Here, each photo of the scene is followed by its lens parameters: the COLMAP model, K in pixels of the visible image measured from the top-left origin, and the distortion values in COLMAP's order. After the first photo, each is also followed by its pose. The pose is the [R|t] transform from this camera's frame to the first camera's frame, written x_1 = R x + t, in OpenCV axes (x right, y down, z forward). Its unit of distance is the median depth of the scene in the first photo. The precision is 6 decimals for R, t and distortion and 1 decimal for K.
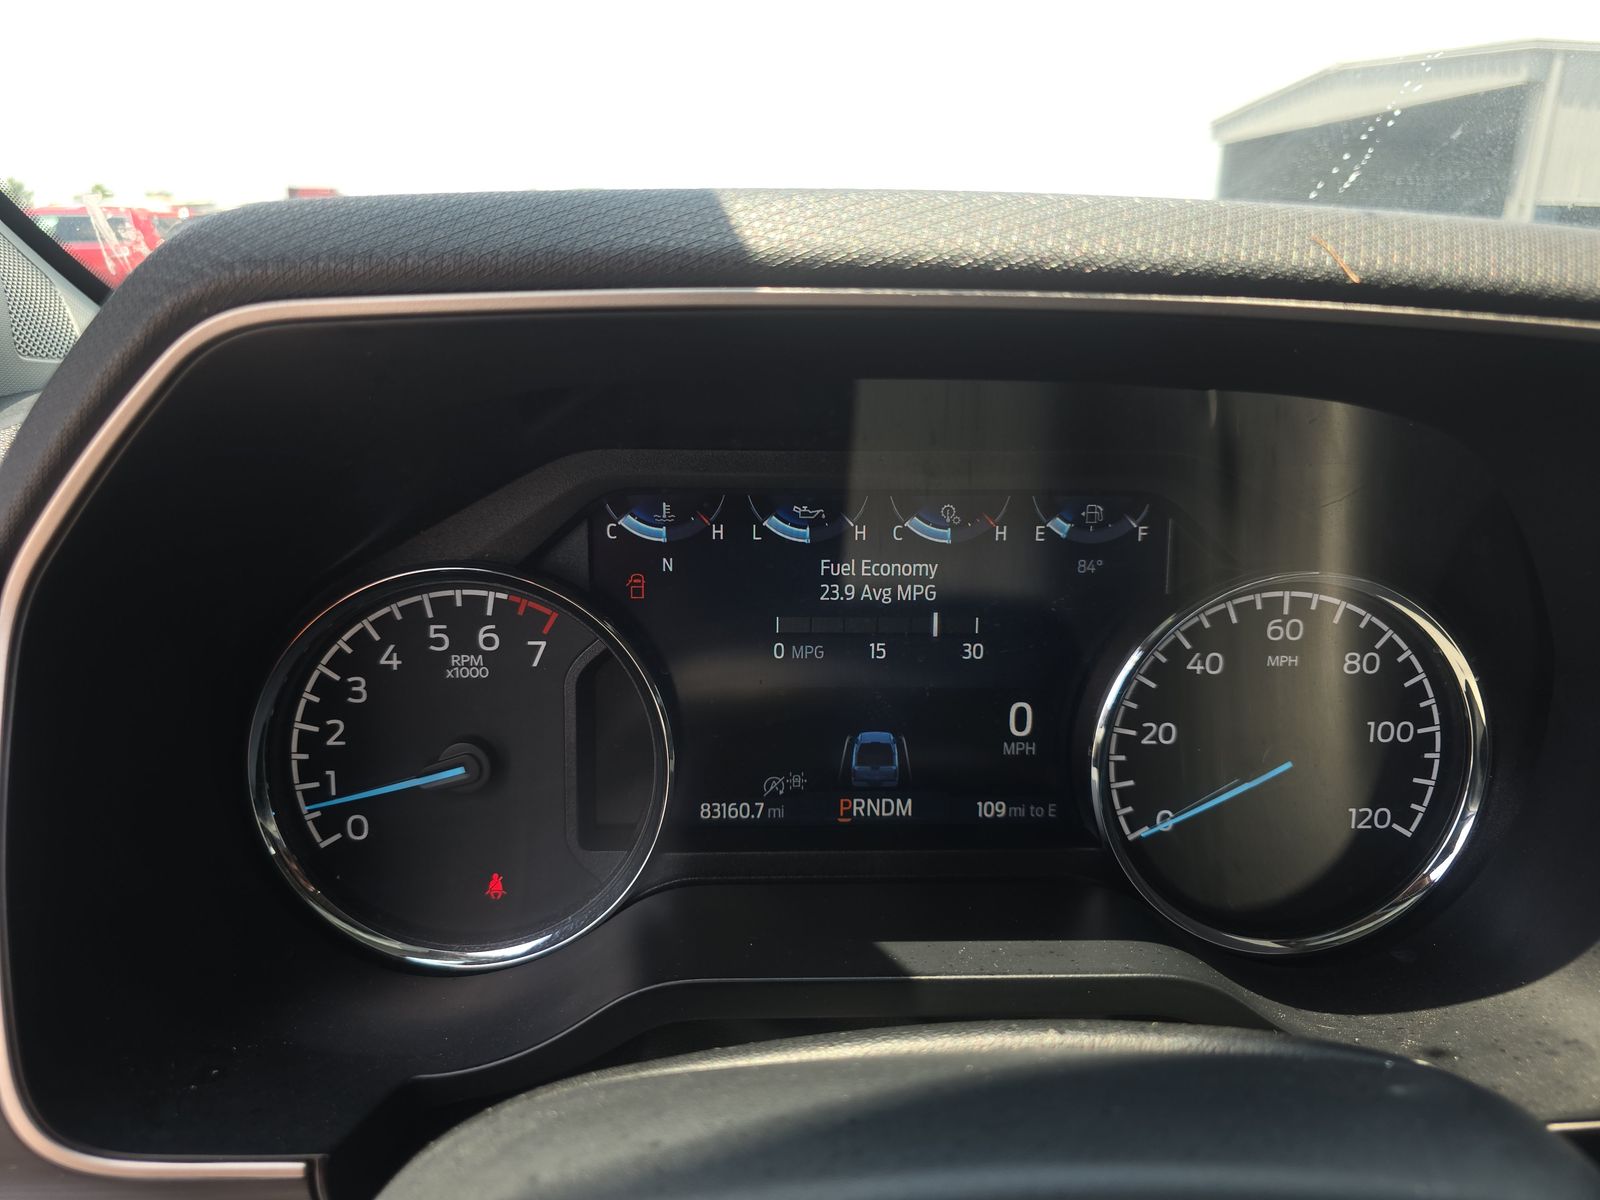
lens RADIAL K [[1098.0, 0, 791.8], [0, 1098.0, 592.0], [0, 0, 1]] dist [0.032546, -0.030670]
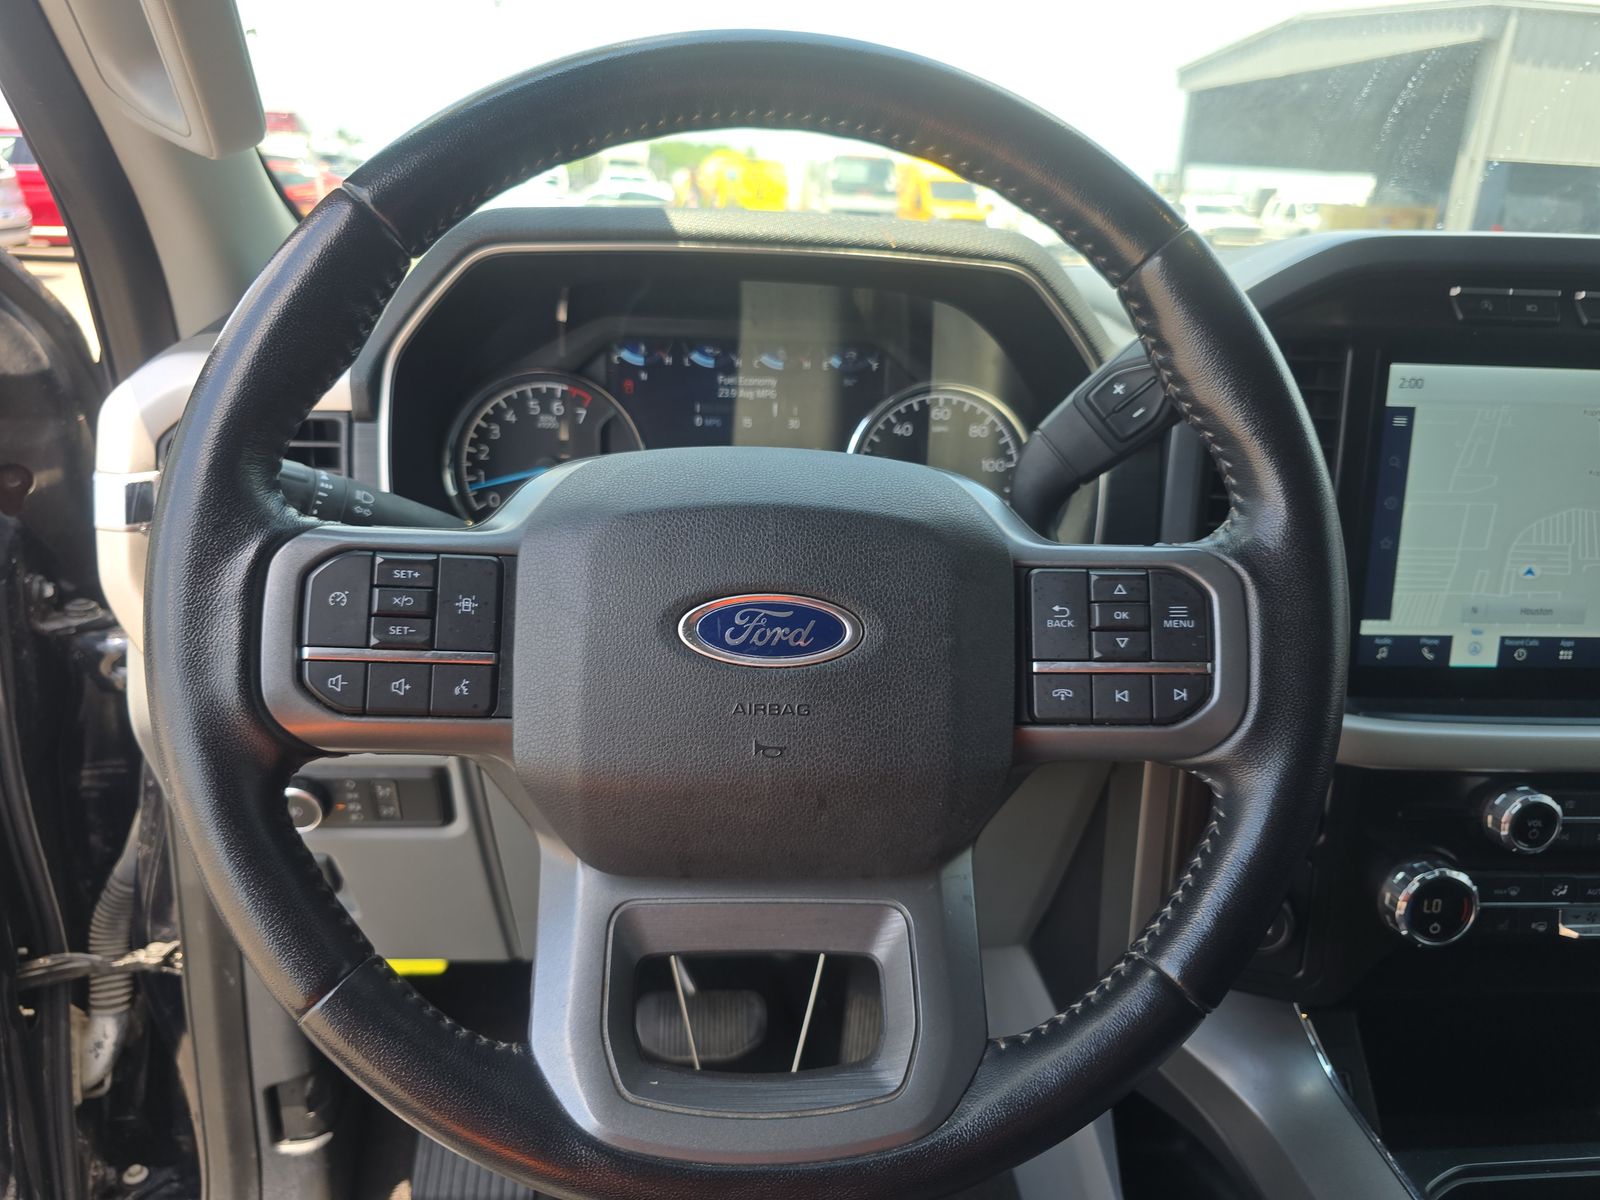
lens RADIAL K [[1098.0, 0, 804.4], [0, 1098.0, 604.7], [0, 0, 1]] dist [0.032546, -0.030670]
pose [[0.999229, 0.011433, 0.037551, 0.115139], [-0.013741, 0.997993, 0.061811, 0.271622], [-0.036769, -0.062280, 0.997381, -1.096024]]
